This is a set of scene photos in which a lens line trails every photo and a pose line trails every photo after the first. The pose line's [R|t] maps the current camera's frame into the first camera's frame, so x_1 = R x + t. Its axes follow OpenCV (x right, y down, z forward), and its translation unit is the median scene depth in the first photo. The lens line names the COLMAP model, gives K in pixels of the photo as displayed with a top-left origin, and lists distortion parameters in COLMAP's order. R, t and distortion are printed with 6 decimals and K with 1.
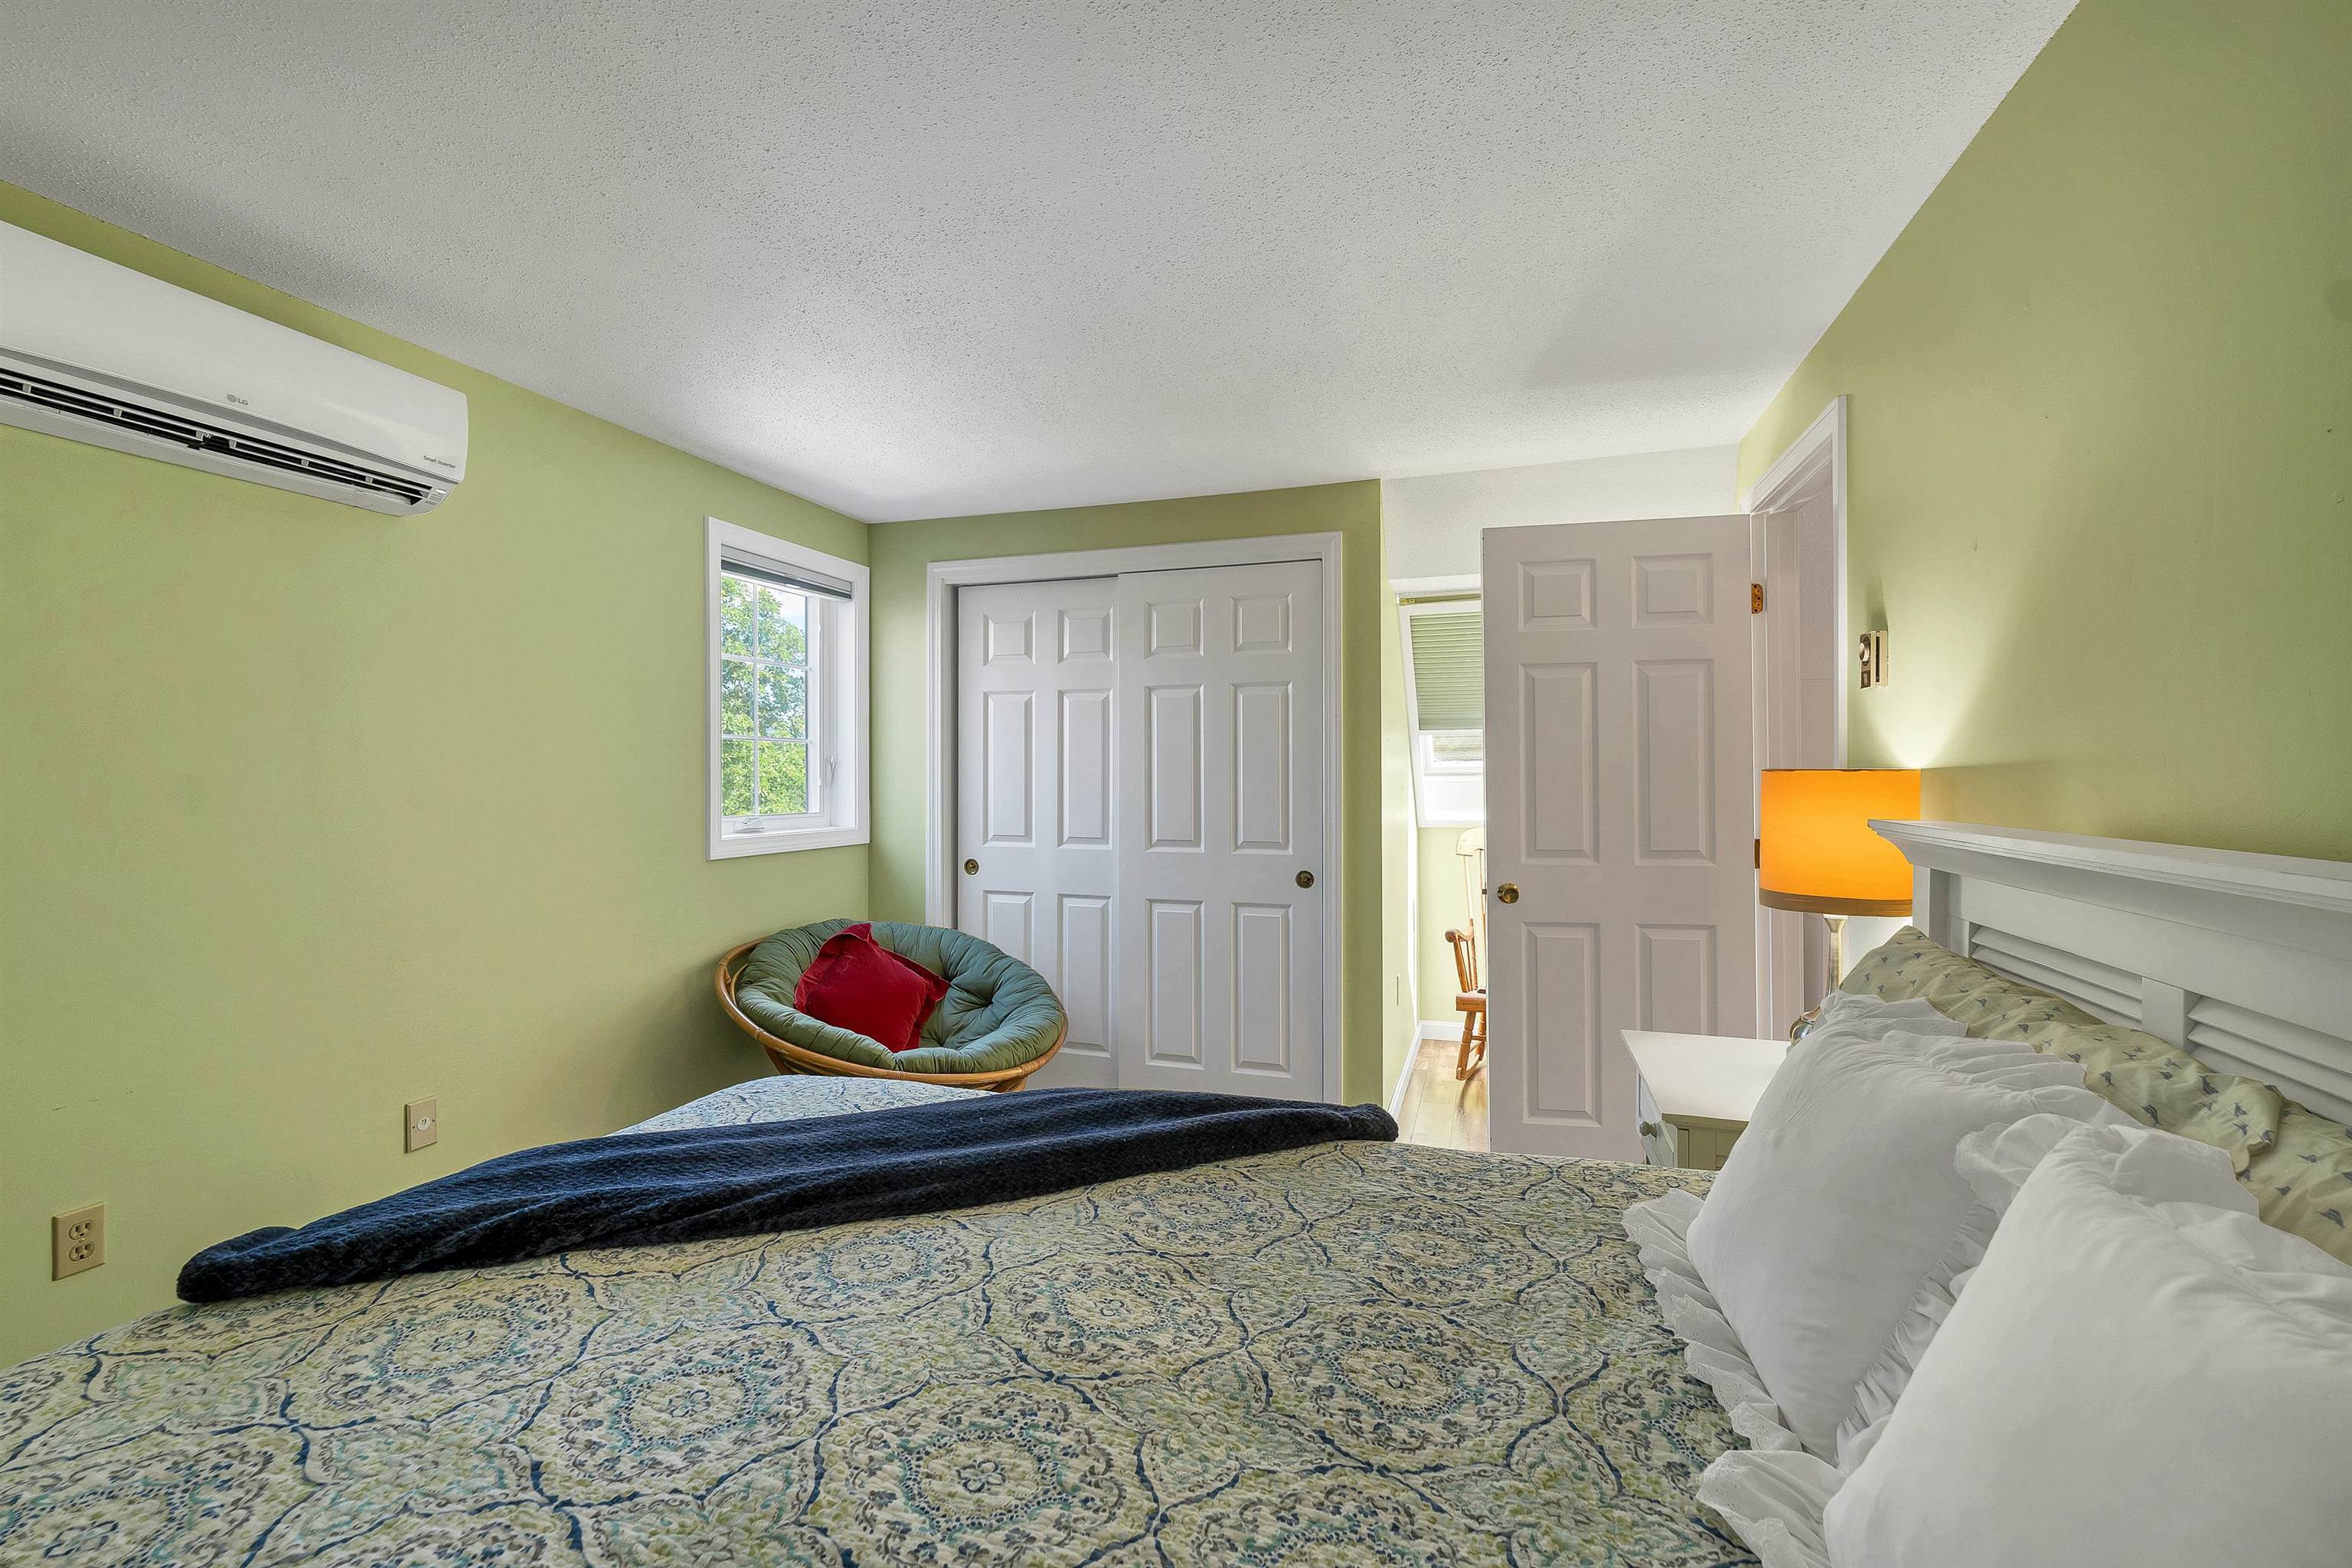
lens RADIAL K [[1019.2, 0, 1176.0], [0, 1019.2, 784.0], [0, 0, 1]] dist [0.000606, 0.000495]
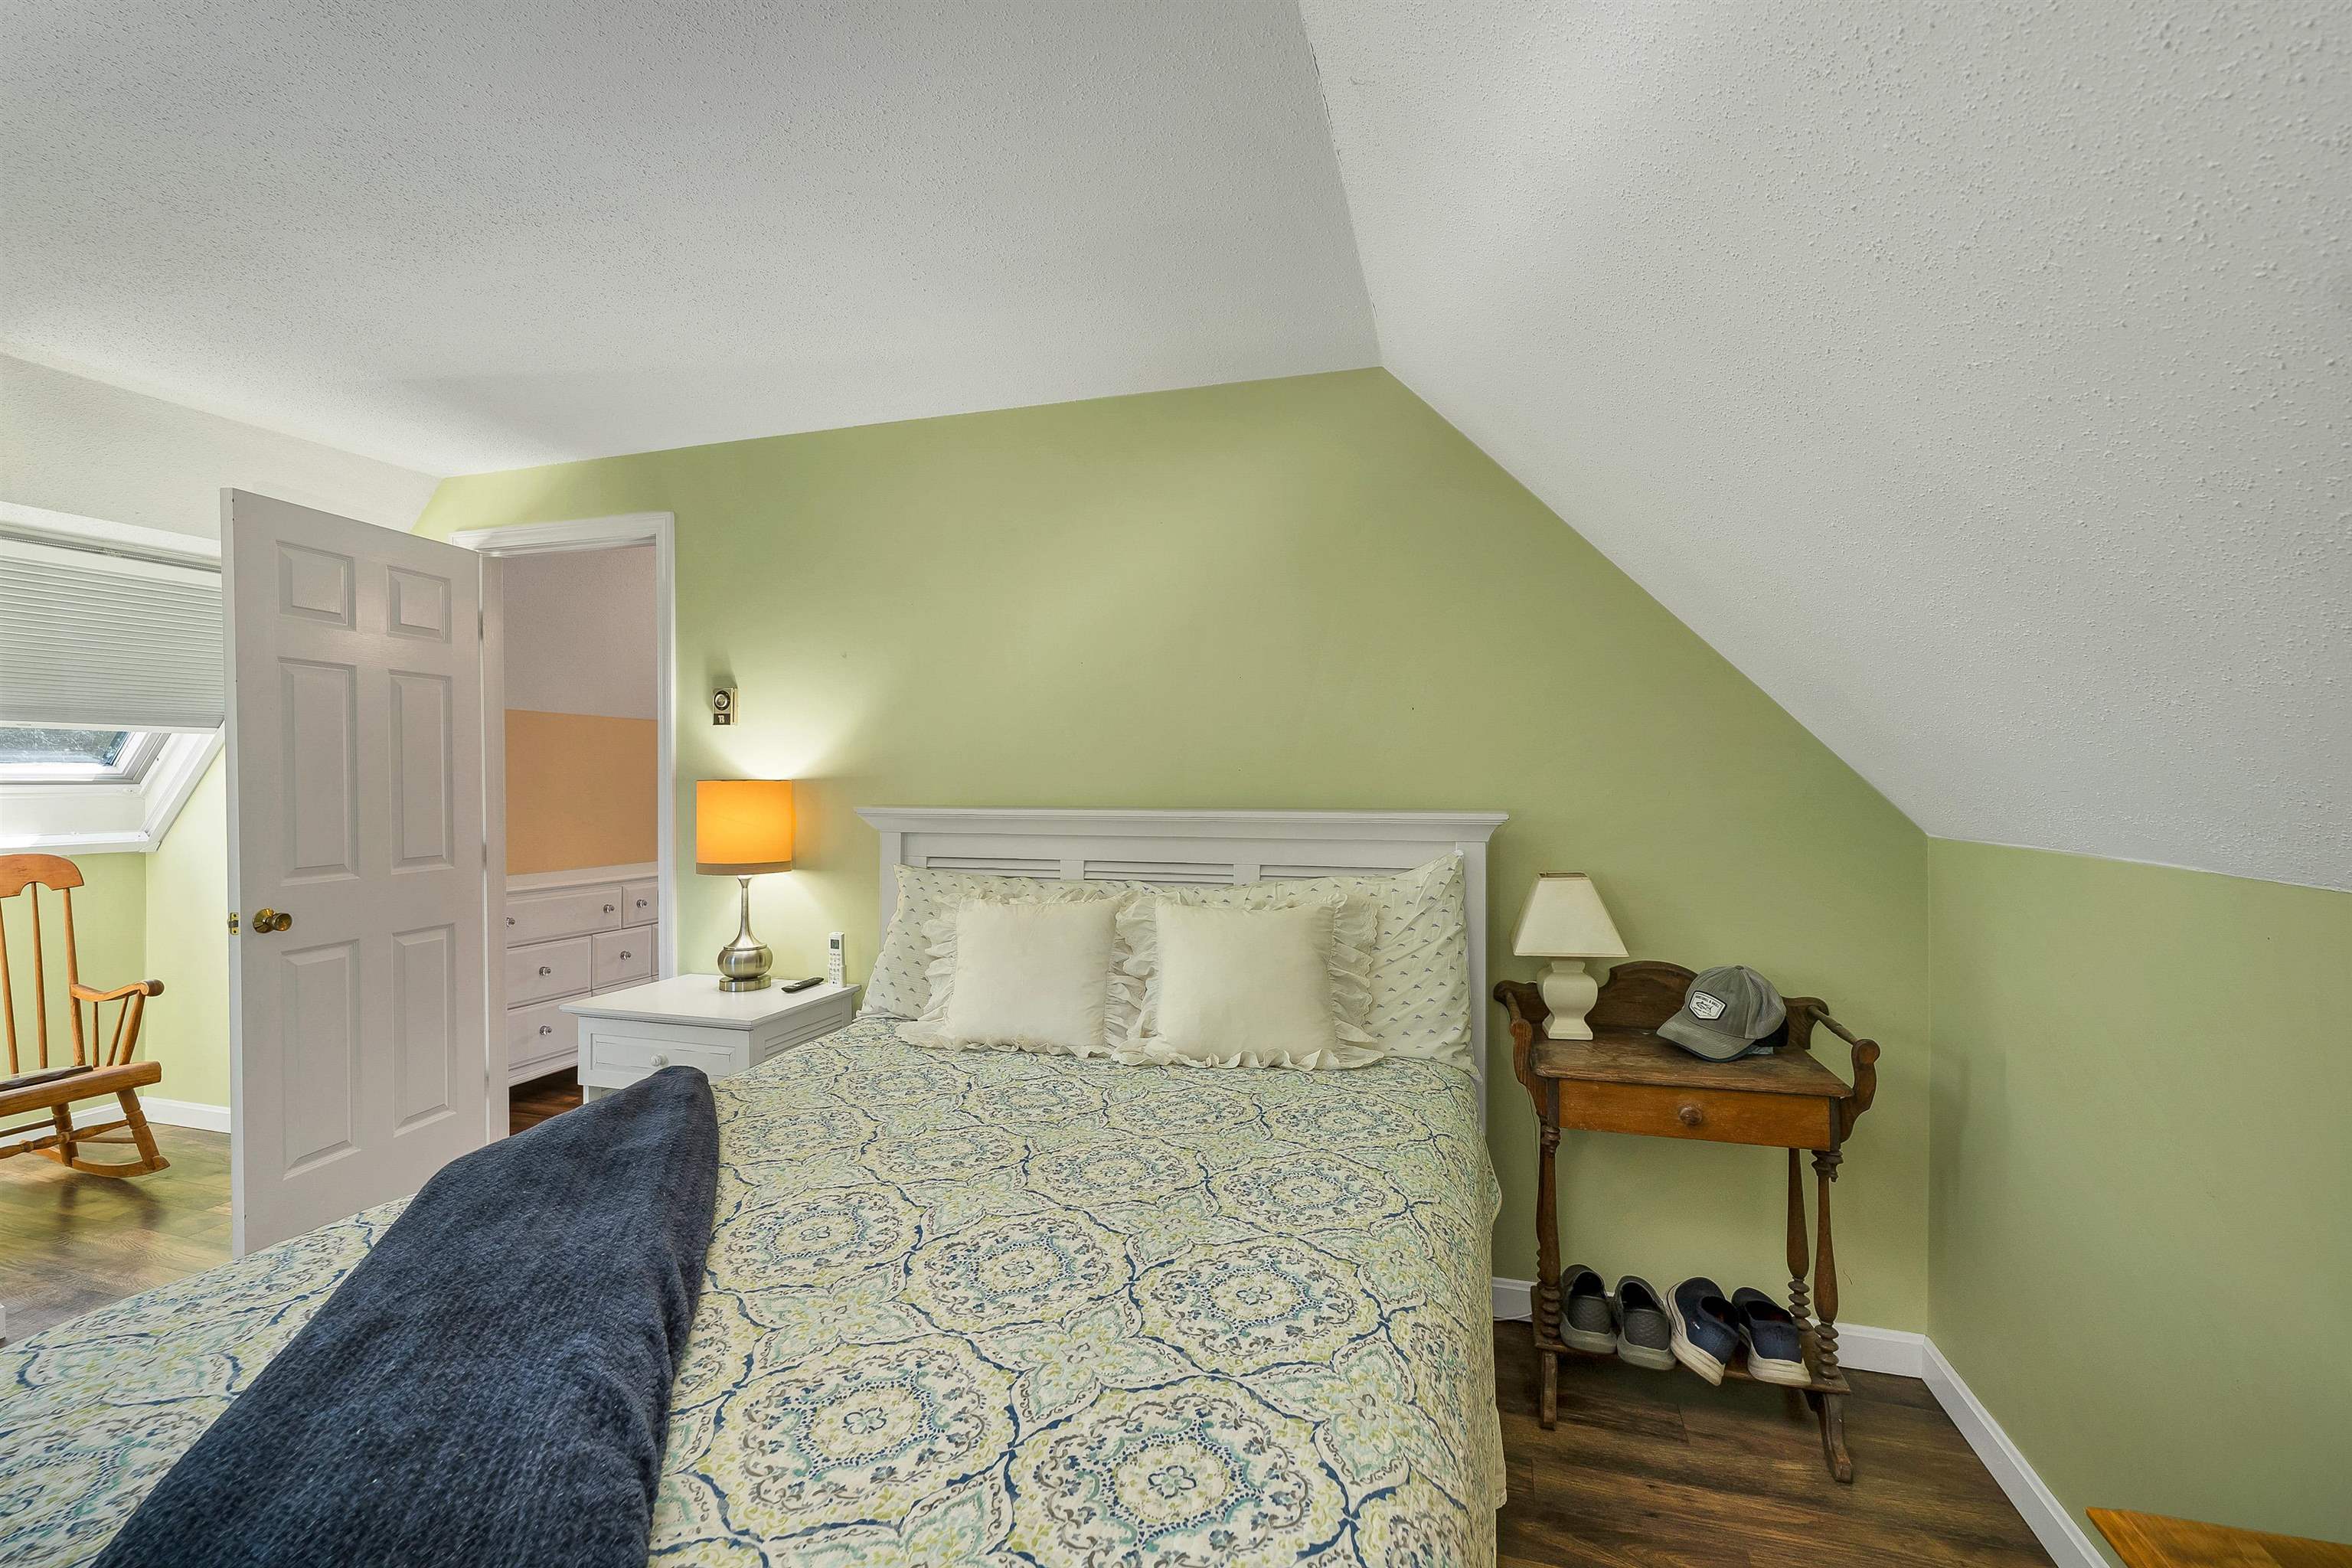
lens RADIAL K [[979.6, 0, 1145.9], [0, 979.6, 786.6], [0, 0, 1]] dist [0.000720, 0.000759]
pose [[0.014844, -0.004427, 0.999880, -1.176775], [0.008006, 0.999959, 0.004309, -0.007386], [-0.999858, 0.007941, 0.014879, 0.556395]]
